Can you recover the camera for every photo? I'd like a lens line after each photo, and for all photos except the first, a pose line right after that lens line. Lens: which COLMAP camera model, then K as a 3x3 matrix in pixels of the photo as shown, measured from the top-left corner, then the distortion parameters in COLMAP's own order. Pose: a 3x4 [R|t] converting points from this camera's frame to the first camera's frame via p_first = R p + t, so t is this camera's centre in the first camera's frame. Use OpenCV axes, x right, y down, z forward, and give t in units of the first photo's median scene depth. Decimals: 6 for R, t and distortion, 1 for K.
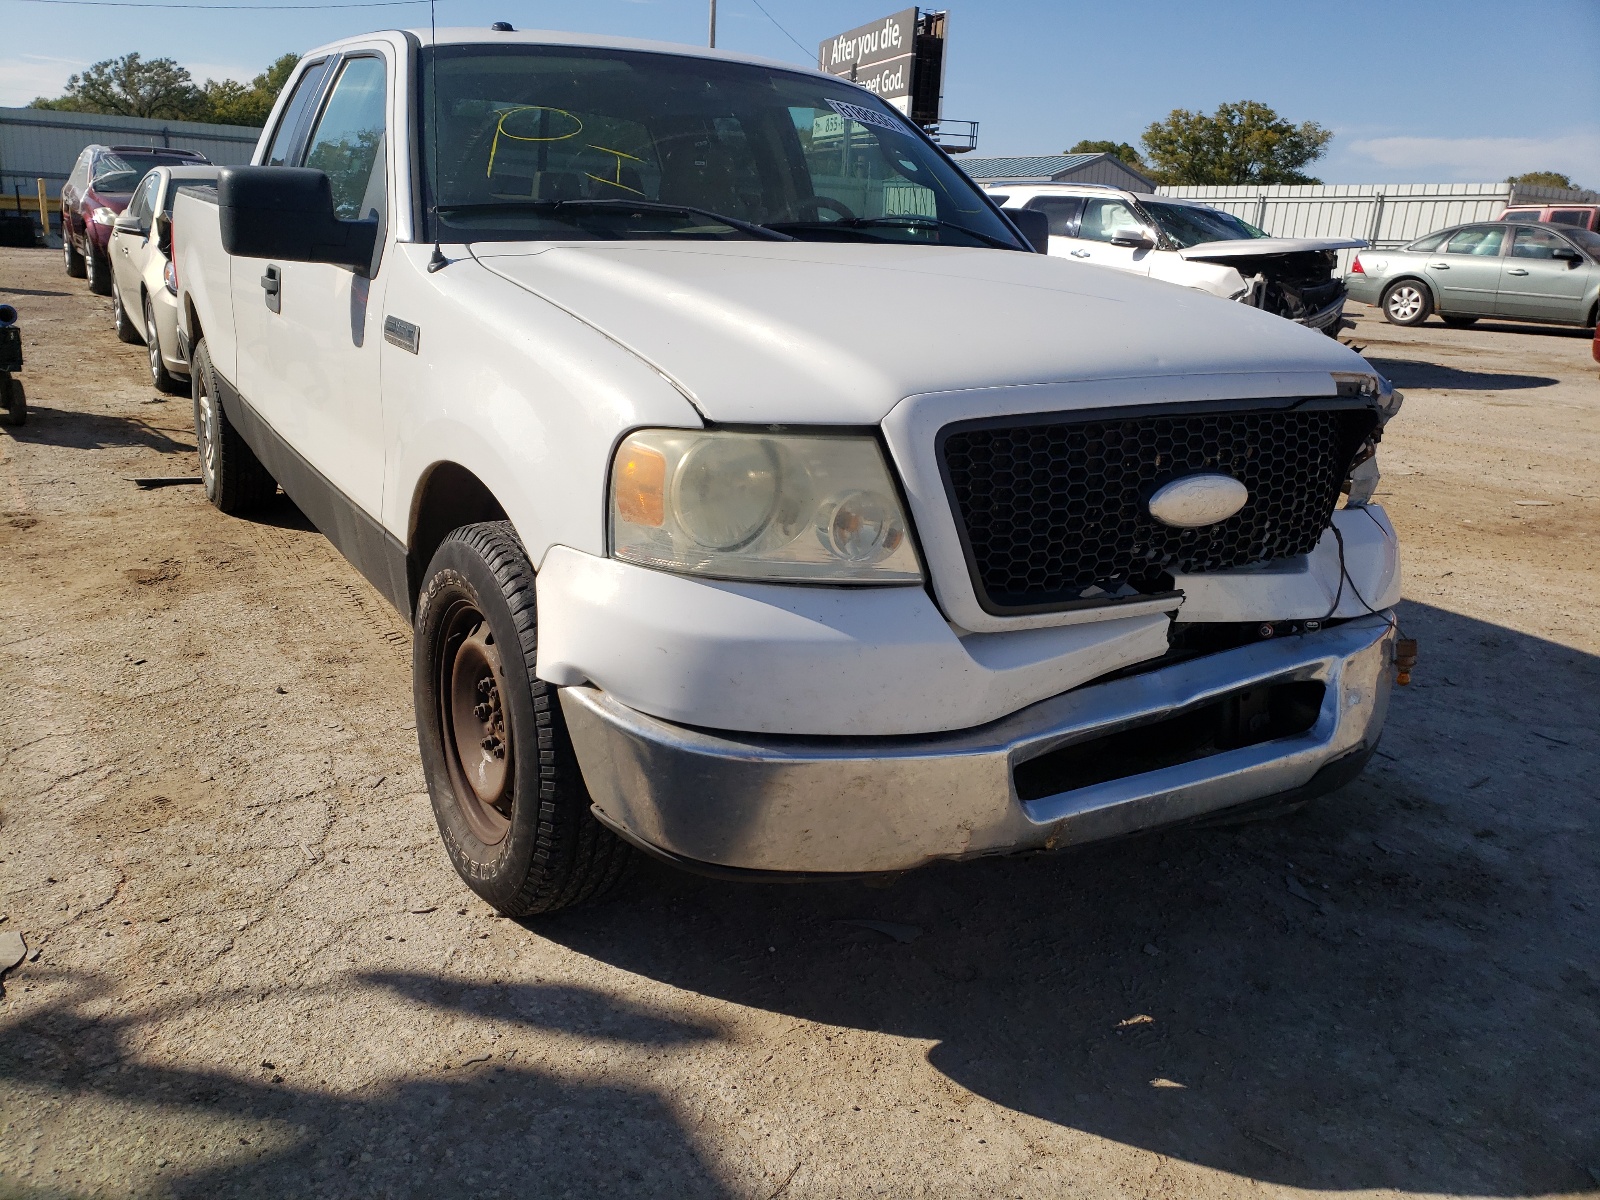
lens RADIAL K [[1182.0, 0, 762.9], [0, 1182.0, 598.2], [0, 0, 1]] dist [0.024298, -0.003578]
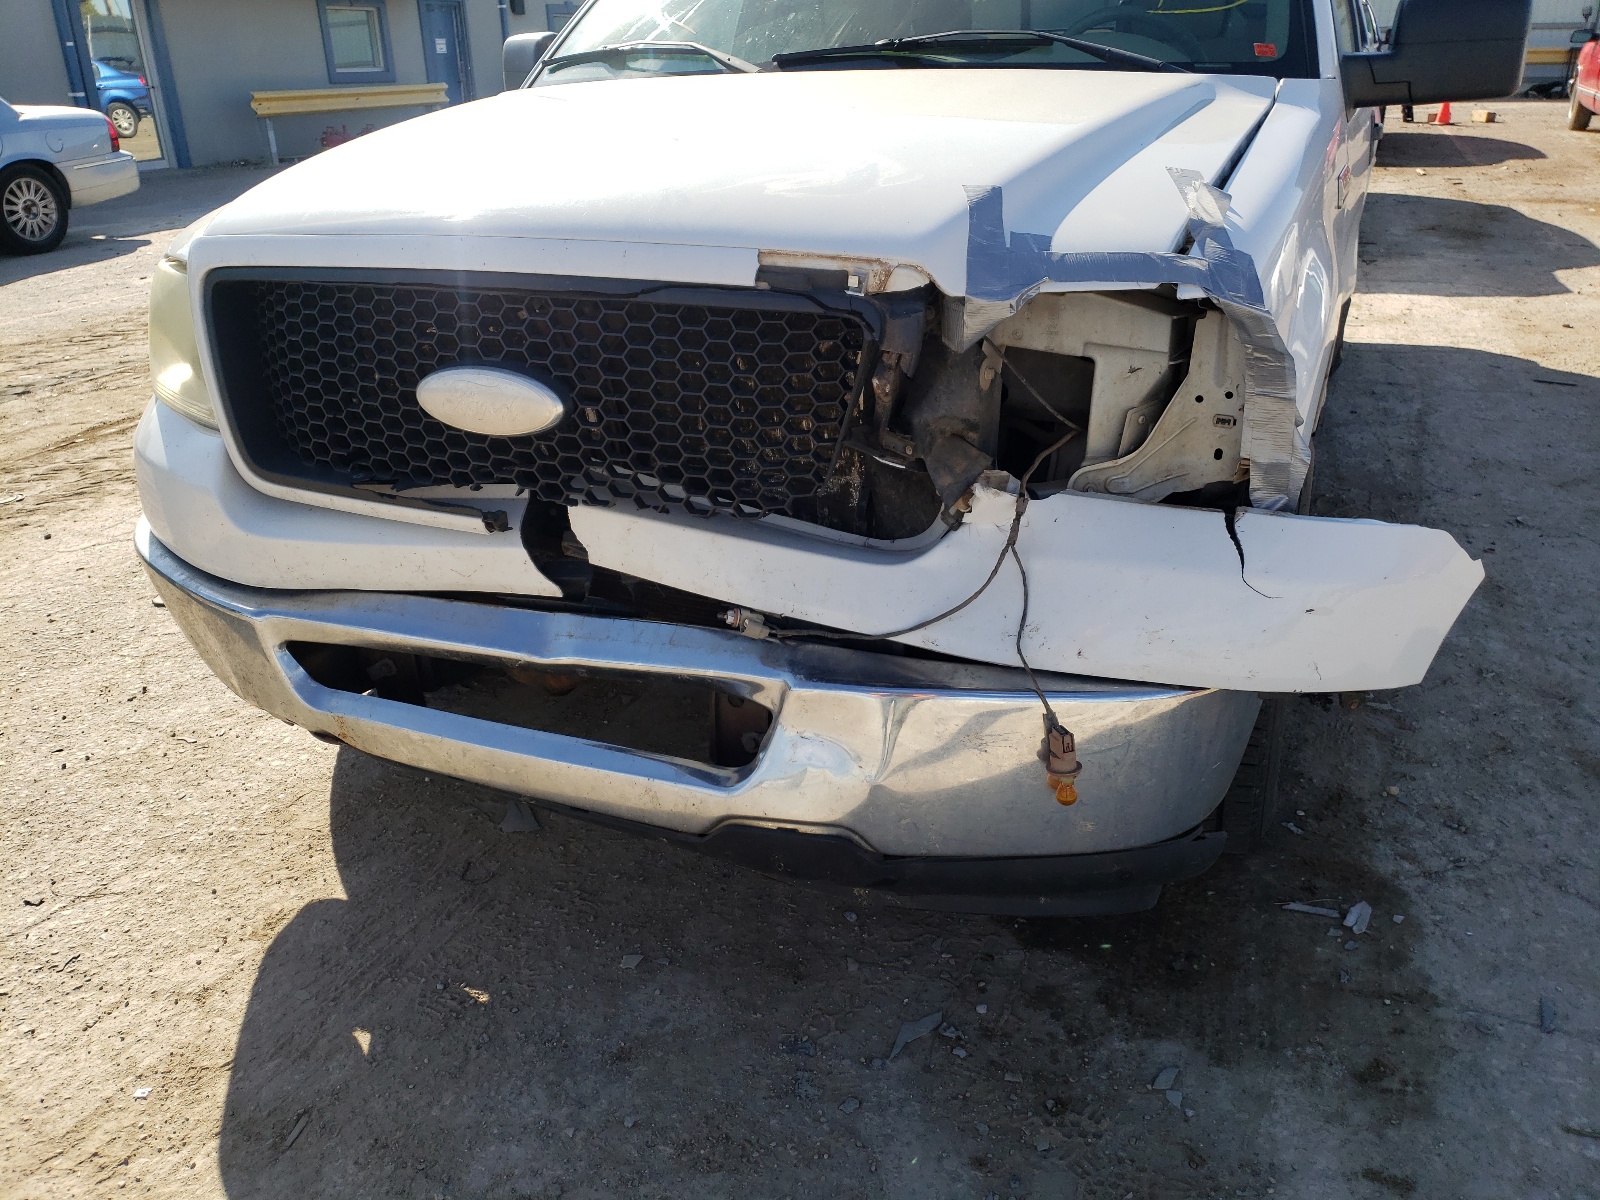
lens RADIAL K [[1190.3, 0, 787.9], [0, 1190.3, 587.1], [0, 0, 1]] dist [0.020764, -0.003071]
pose [[0.610444, 0.263088, -0.747090, 1.082762], [-0.186073, 0.964461, 0.187596, -0.145085], [0.769893, 0.024496, 0.637703, 0.638912]]
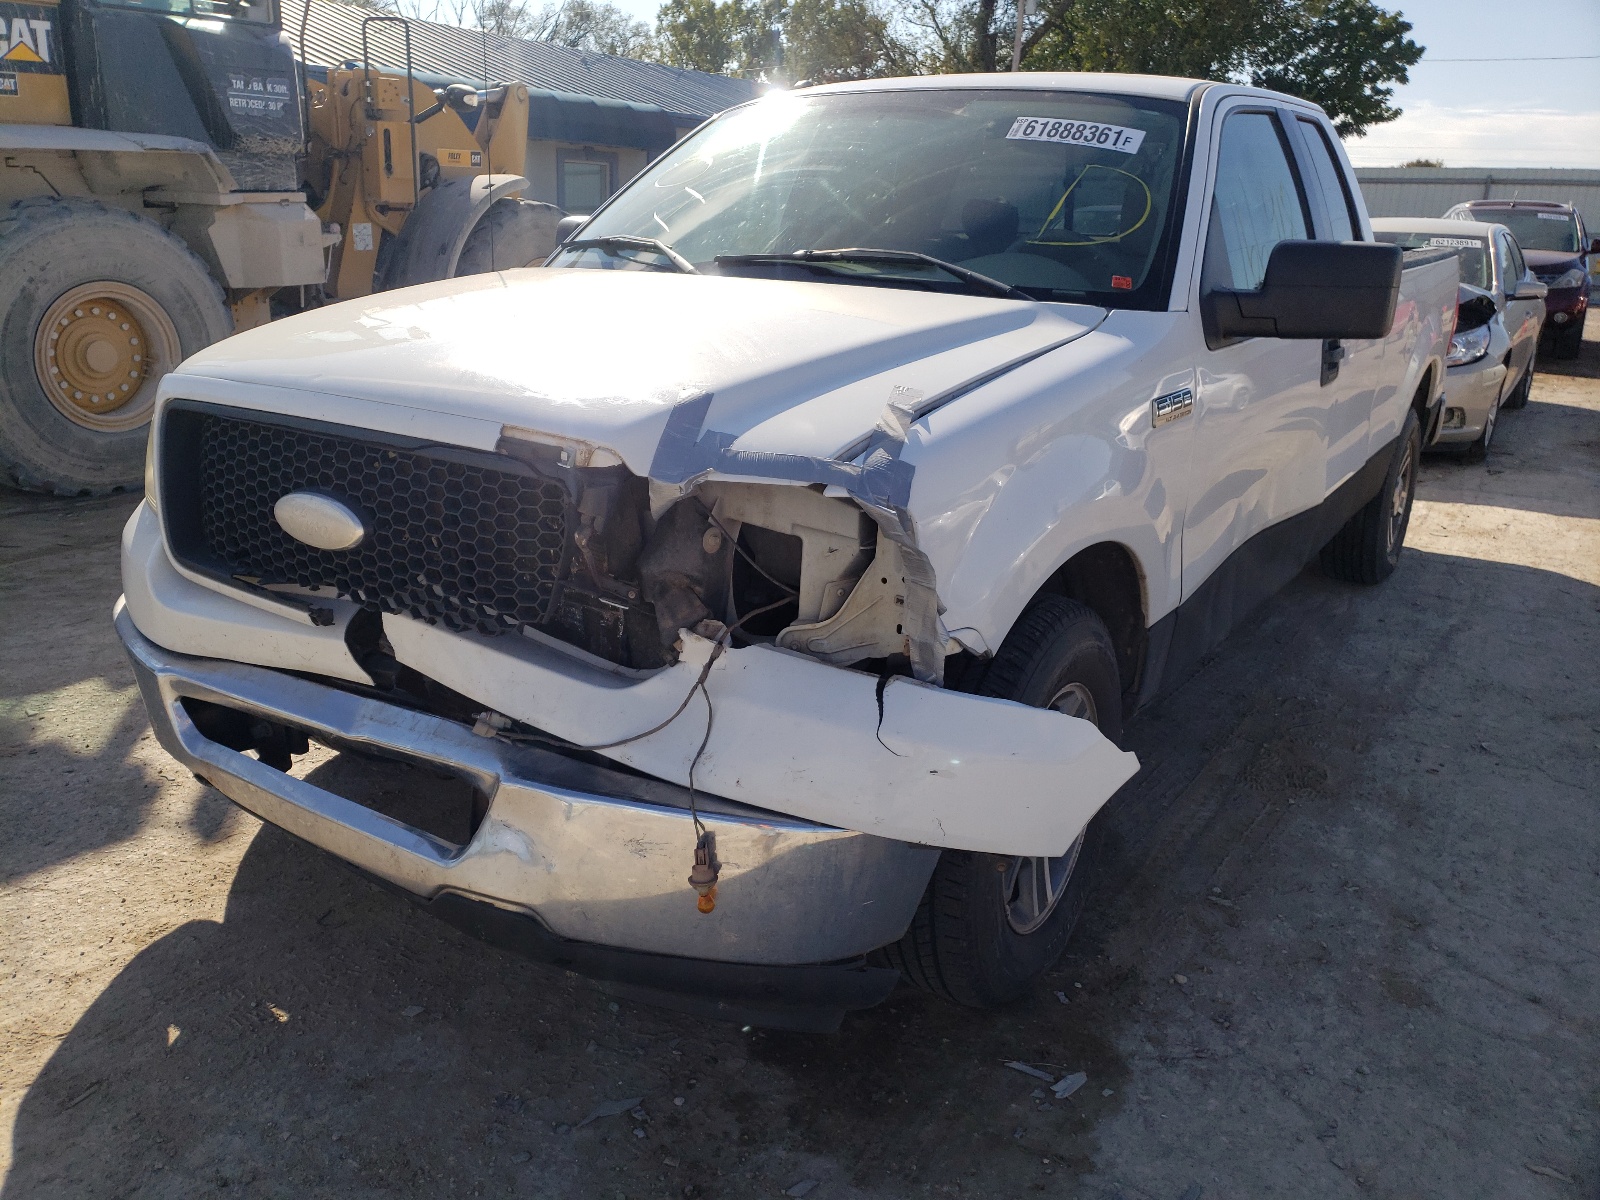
lens RADIAL K [[1182.0, 0, 762.9], [0, 1182.0, 598.2], [0, 0, 1]] dist [0.024298, -0.003578]
pose [[0.452325, 0.241110, -0.858643, 1.359503], [-0.277032, 0.953122, 0.121703, -0.236643], [0.847735, 0.182822, 0.497916, 0.813857]]
